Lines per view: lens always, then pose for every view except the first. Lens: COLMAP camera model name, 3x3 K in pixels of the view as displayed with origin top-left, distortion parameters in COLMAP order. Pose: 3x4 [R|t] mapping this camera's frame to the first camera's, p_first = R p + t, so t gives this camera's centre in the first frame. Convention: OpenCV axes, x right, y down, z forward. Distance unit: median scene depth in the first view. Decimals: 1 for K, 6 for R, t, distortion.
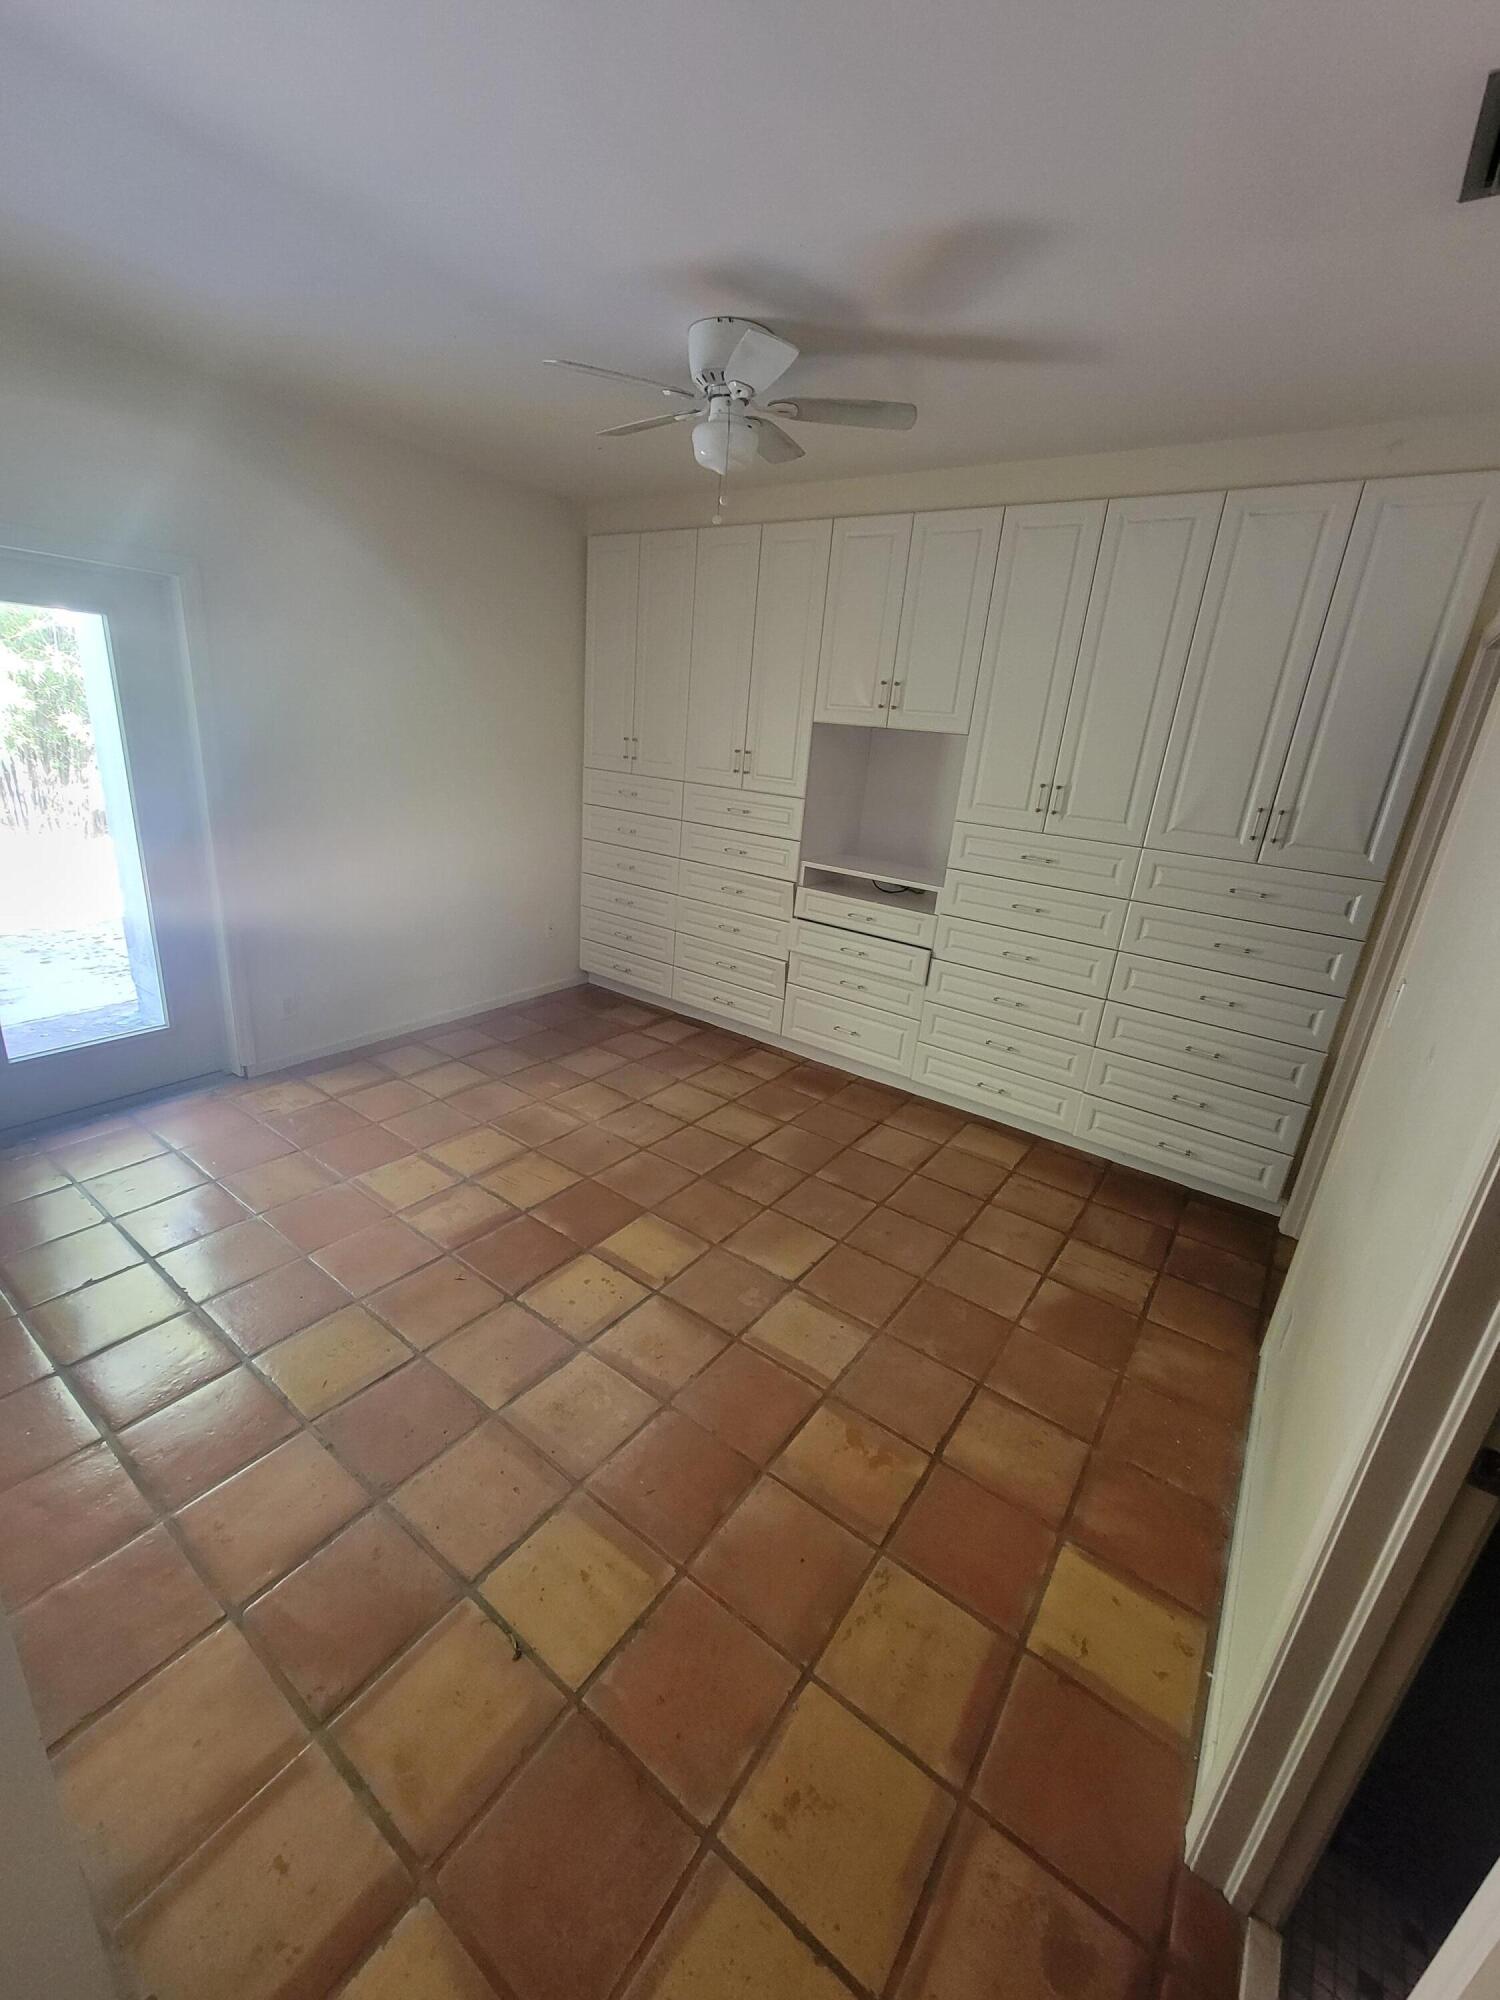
lens RADIAL K [[811.8, 0, 745.0], [0, 811.8, 999.3], [0, 0, 1]] dist [0.000236, 0.000359]
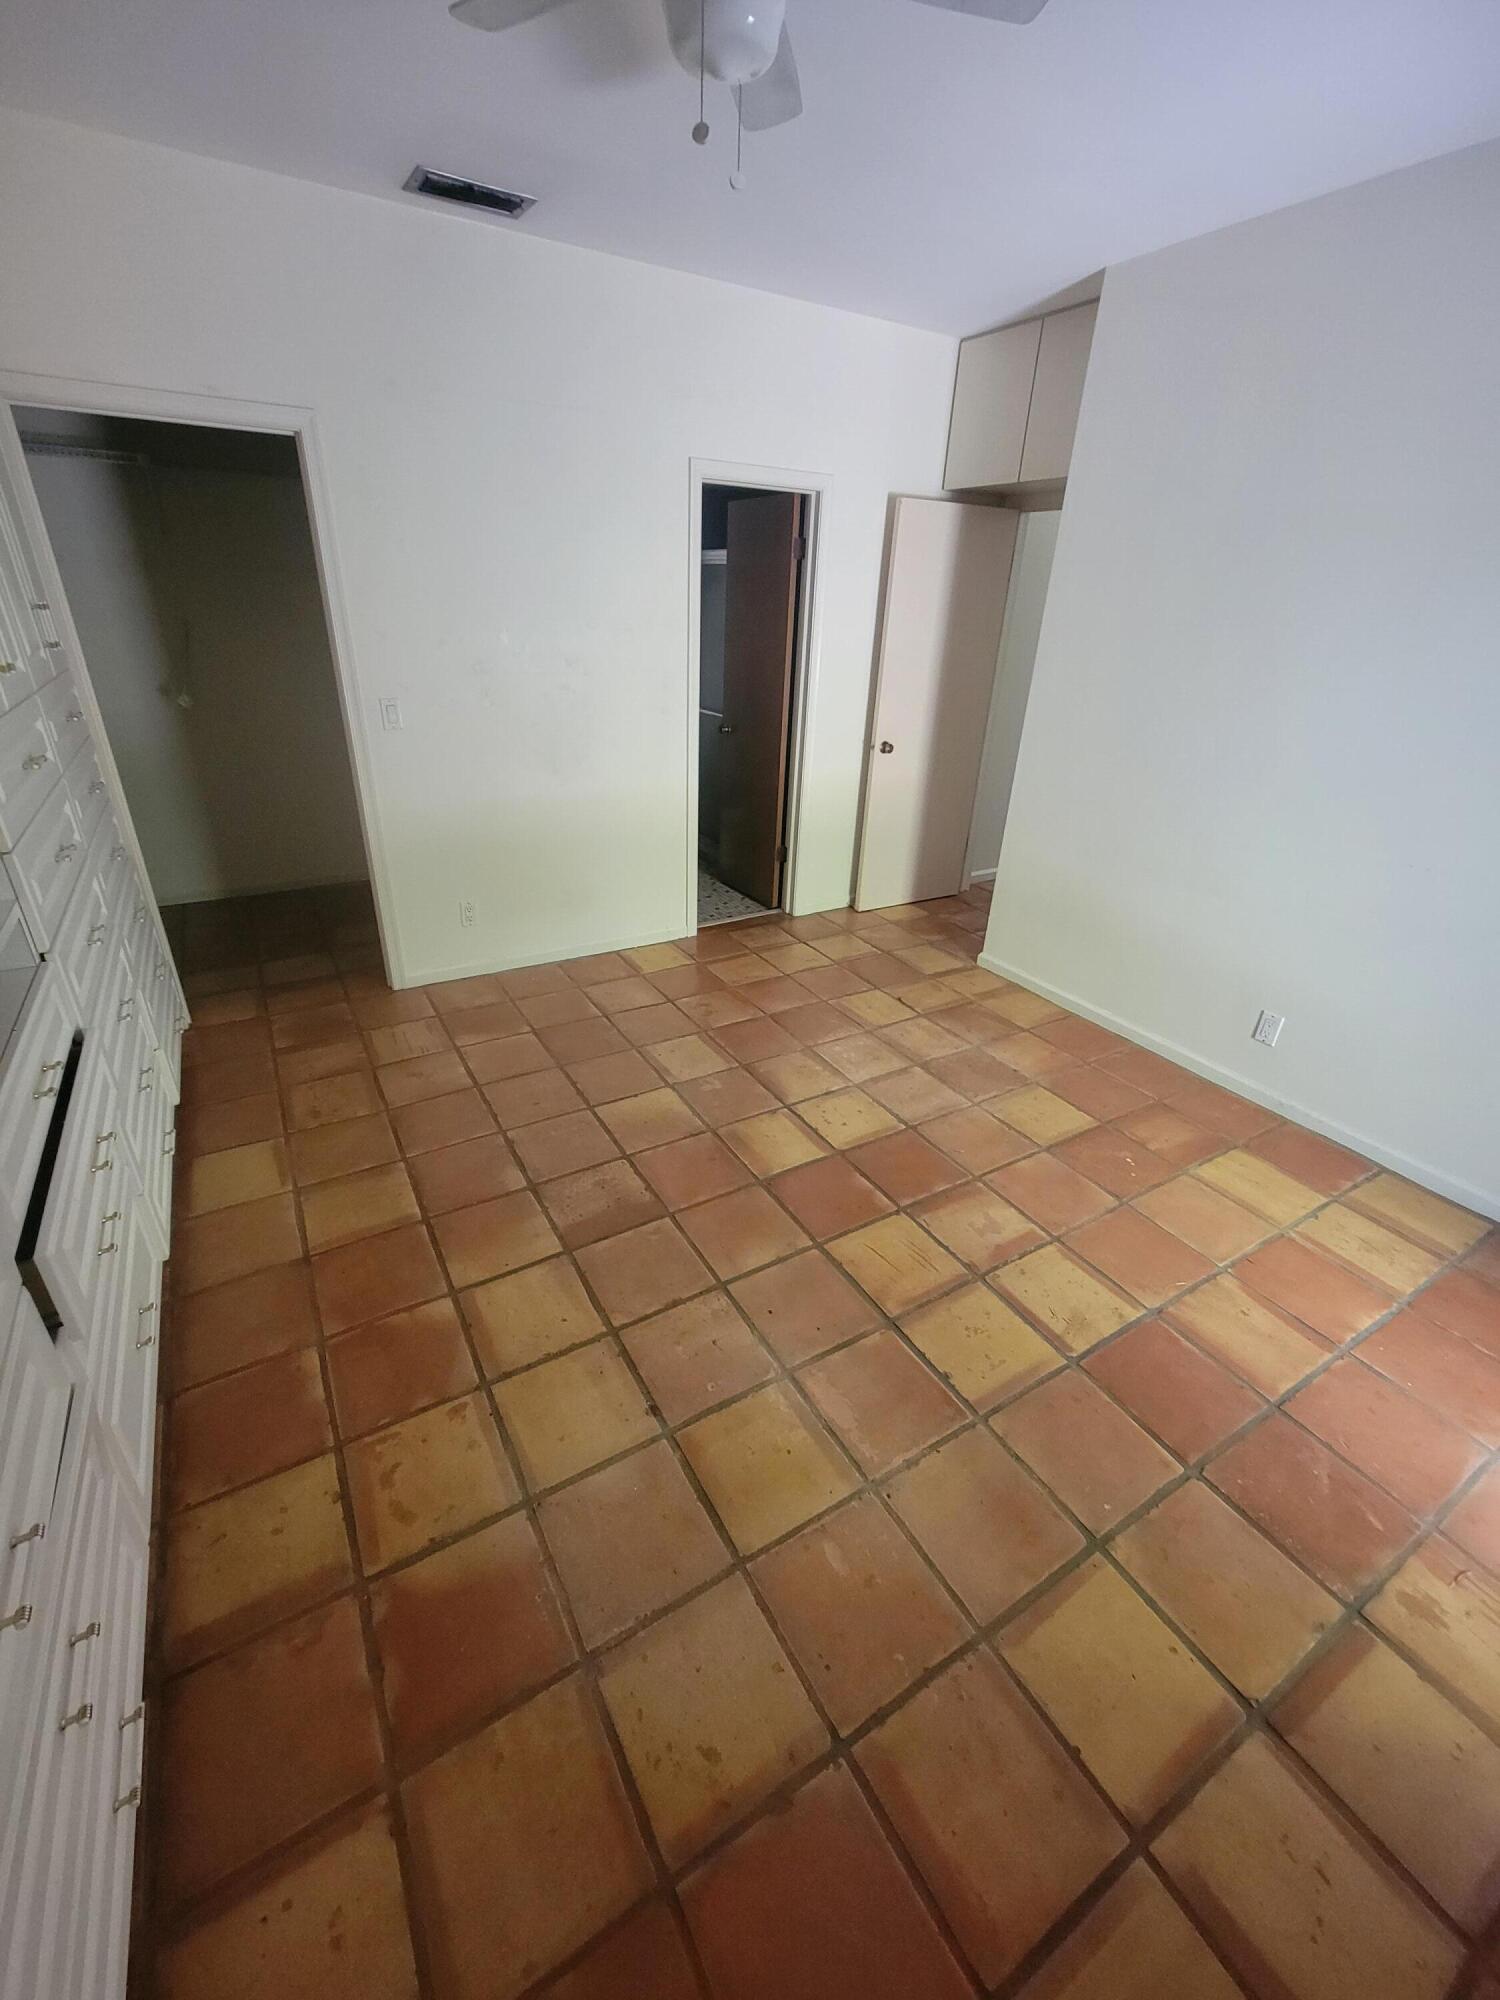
lens RADIAL K [[811.8, 0, 745.9], [0, 811.8, 998.4], [0, 0, 1]] dist [0.000236, 0.000359]
pose [[-0.913285, -0.267053, 0.307560, -0.340496], [0.036826, 0.697852, 0.715295, -0.521768], [-0.405653, 0.664594, -0.627503, 1.516618]]
